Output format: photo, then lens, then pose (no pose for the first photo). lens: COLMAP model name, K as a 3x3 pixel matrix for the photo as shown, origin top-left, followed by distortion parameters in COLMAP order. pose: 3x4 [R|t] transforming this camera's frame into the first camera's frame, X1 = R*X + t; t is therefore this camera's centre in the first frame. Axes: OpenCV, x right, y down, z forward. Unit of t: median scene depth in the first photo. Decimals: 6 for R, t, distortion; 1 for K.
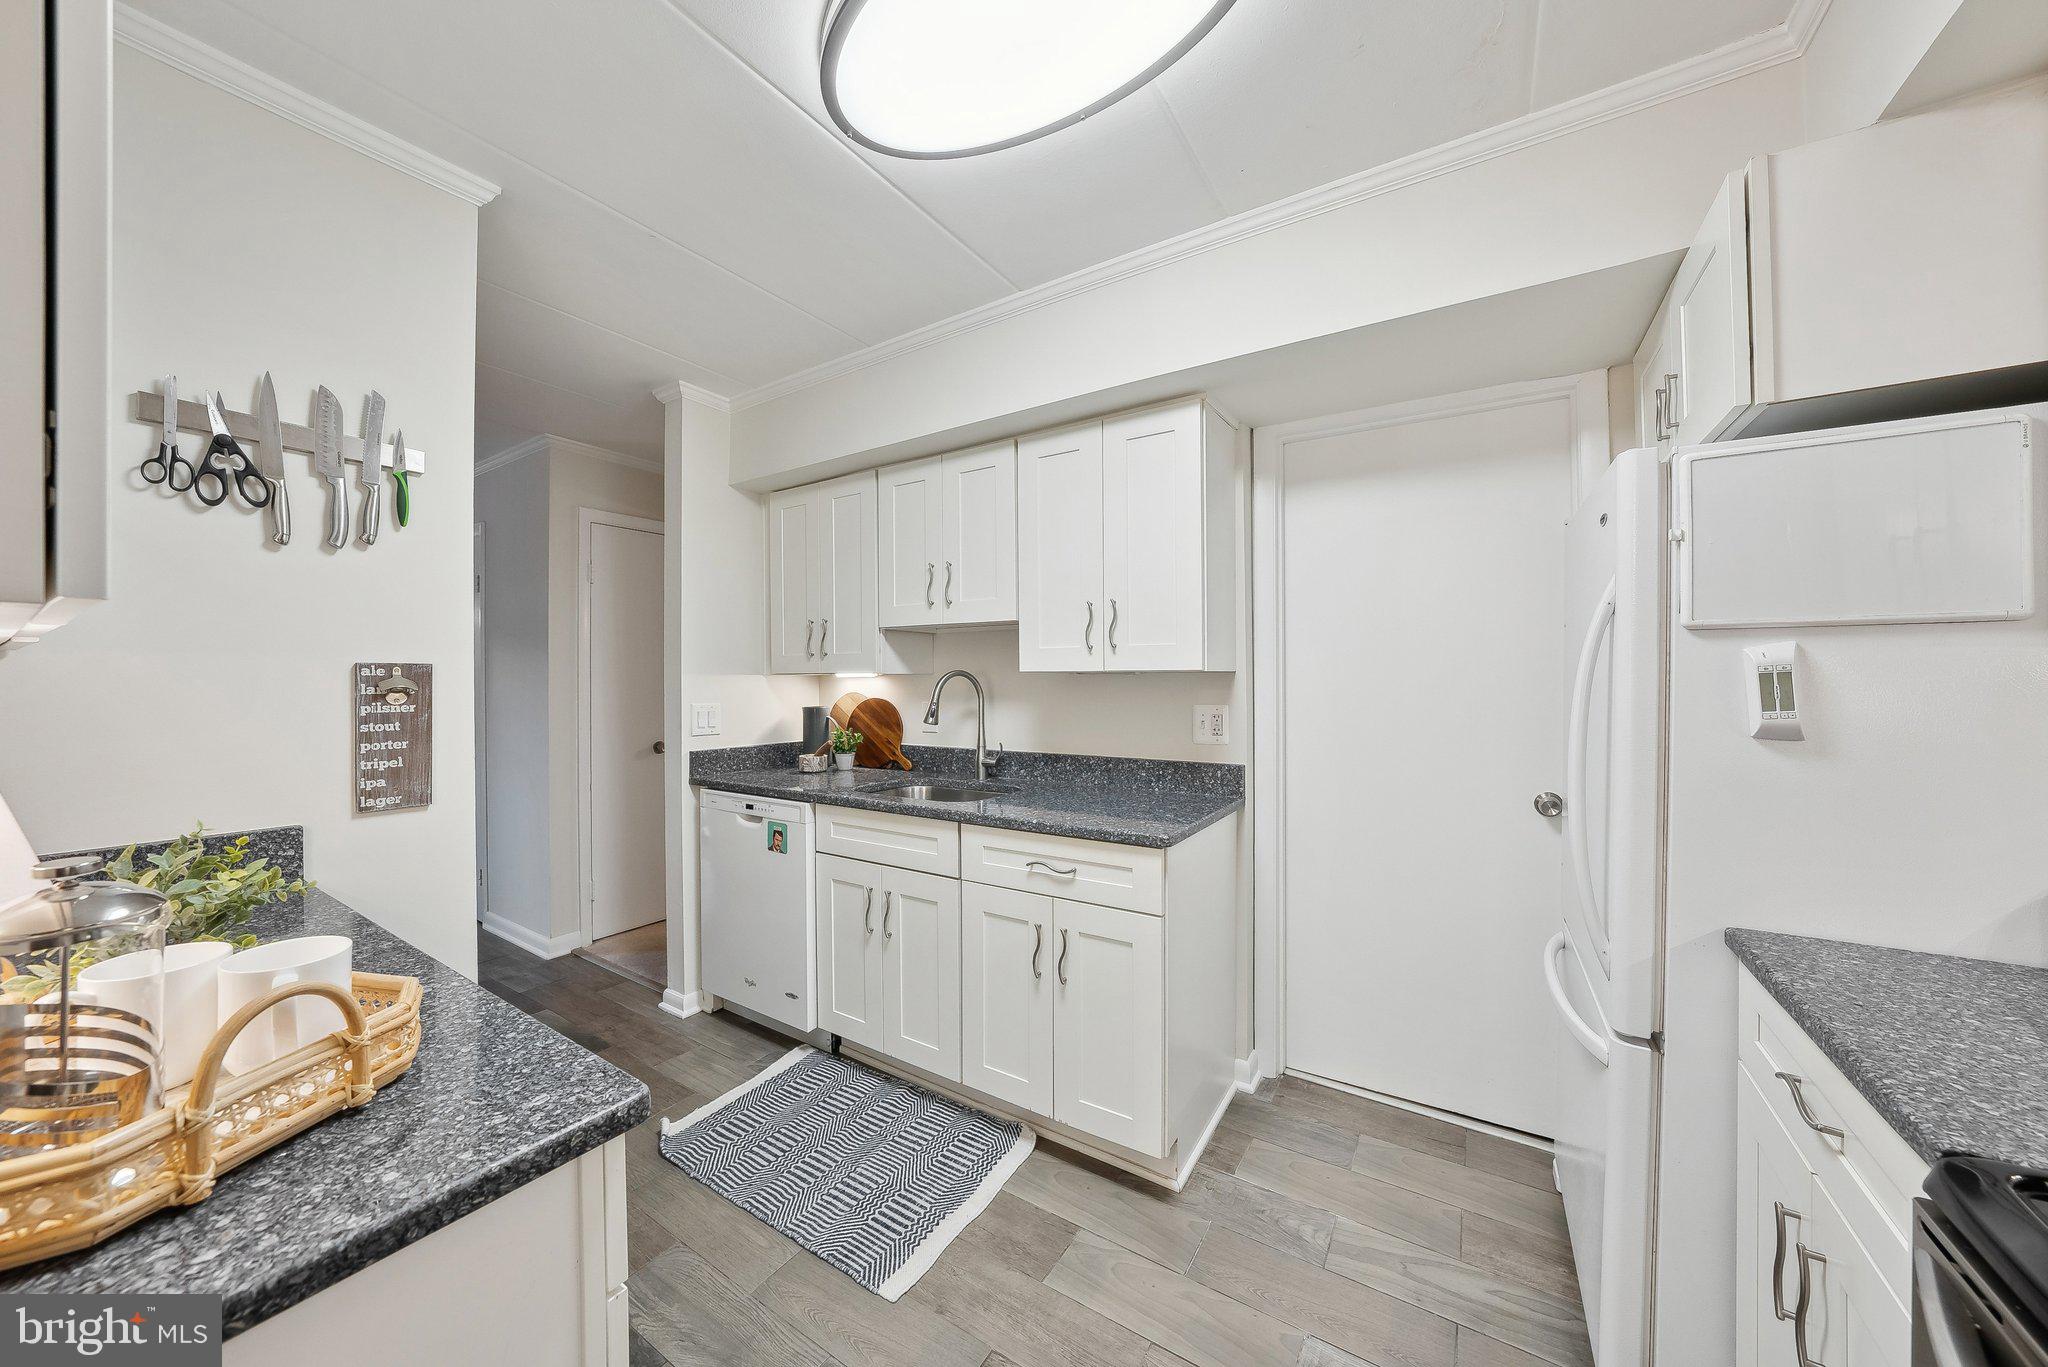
lens RADIAL K [[709.6, 0, 1019.6], [0, 709.6, 687.7], [0, 0, 1]] dist [-0.001331, -0.000131]
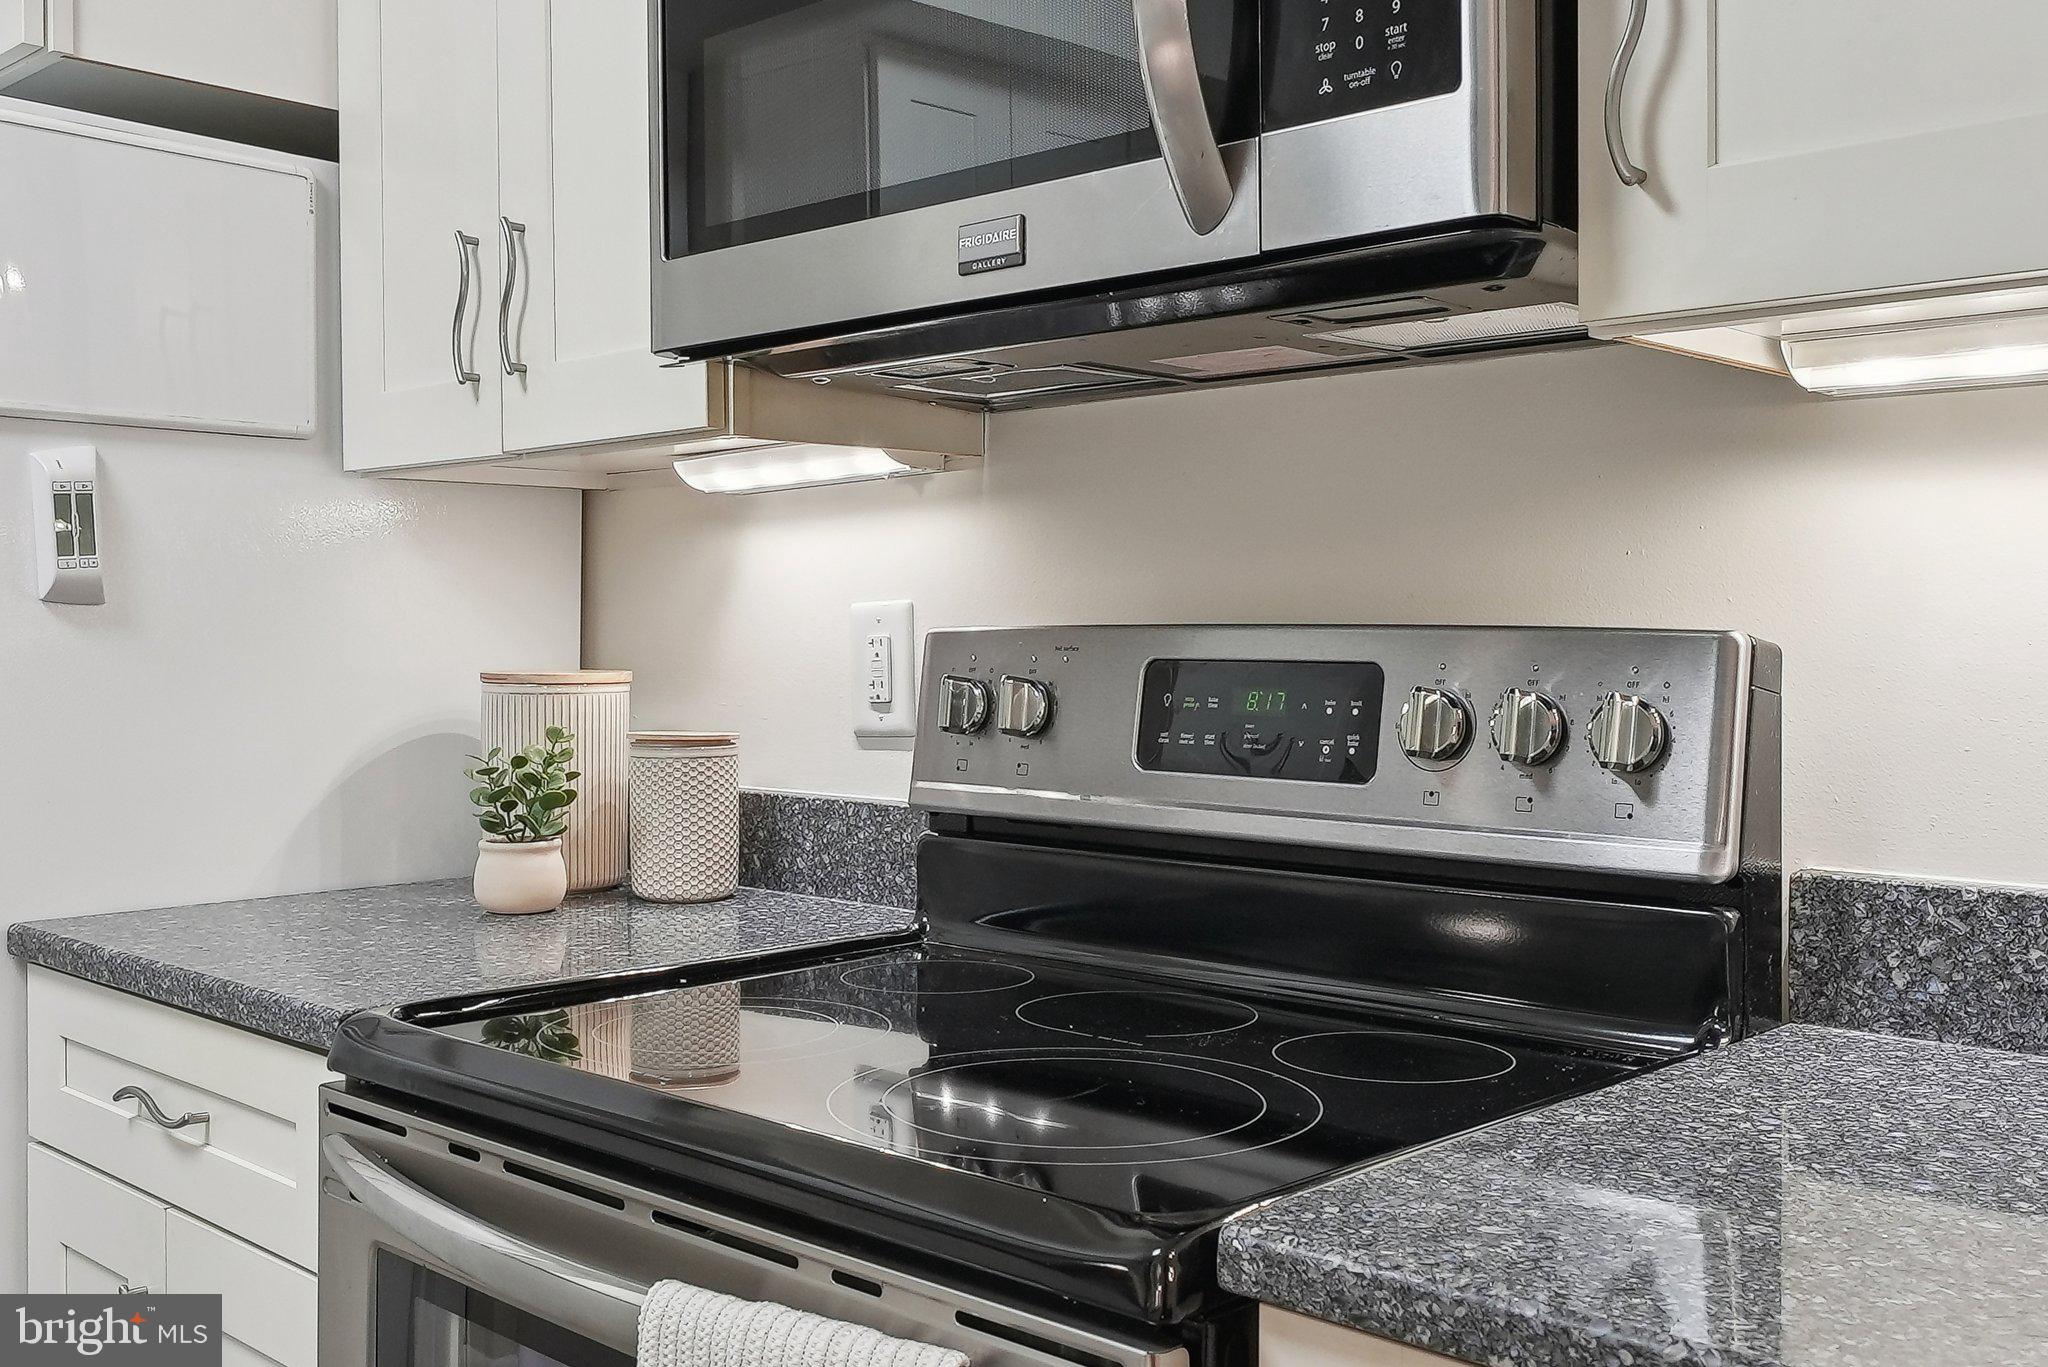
lens RADIAL K [[1987.8, 0, 1024.2], [0, 1987.8, 647.6], [0, 0, 1]] dist [0.001423, 0.002560]
pose [[0.178682, -0.001777, 0.983905, -0.302368], [0.009898, 0.999951, 0.000009, 0.073983], [-0.983857, 0.009737, 0.178691, -0.079809]]
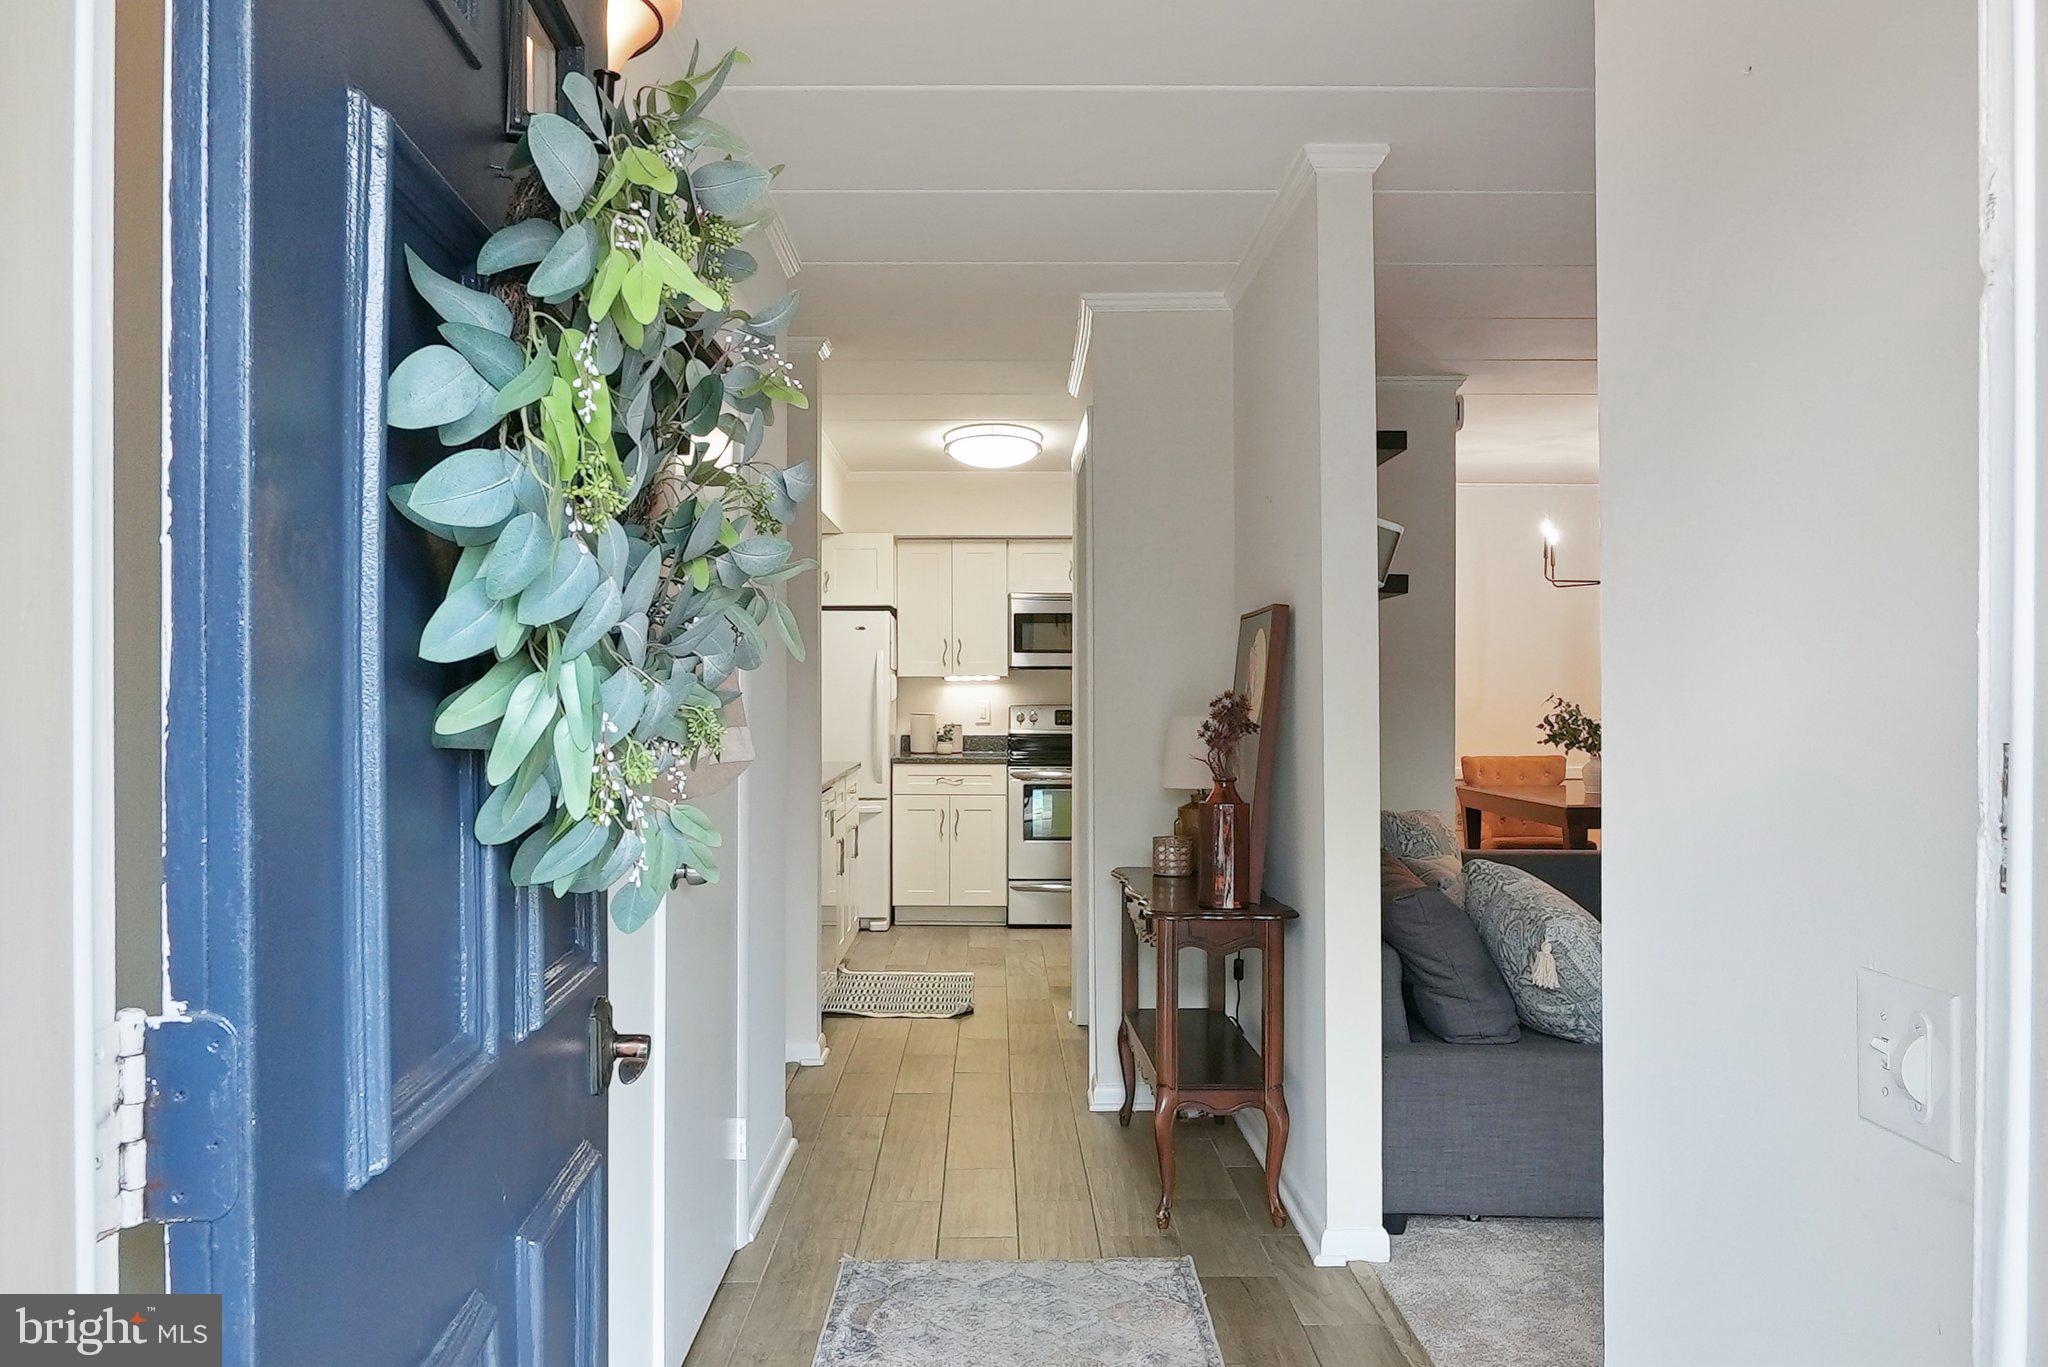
lens RADIAL K [[1436.5, 0, 1024.0], [0, 1436.5, 683.5], [0, 0, 1]] dist [-0.006078, -0.001302]
pose [[-0.560315, 0.012698, 0.828182, -3.206176], [0.011982, 0.999902, -0.007225, 0.026326], [-0.828193, 0.005875, -0.560412, 2.733452]]
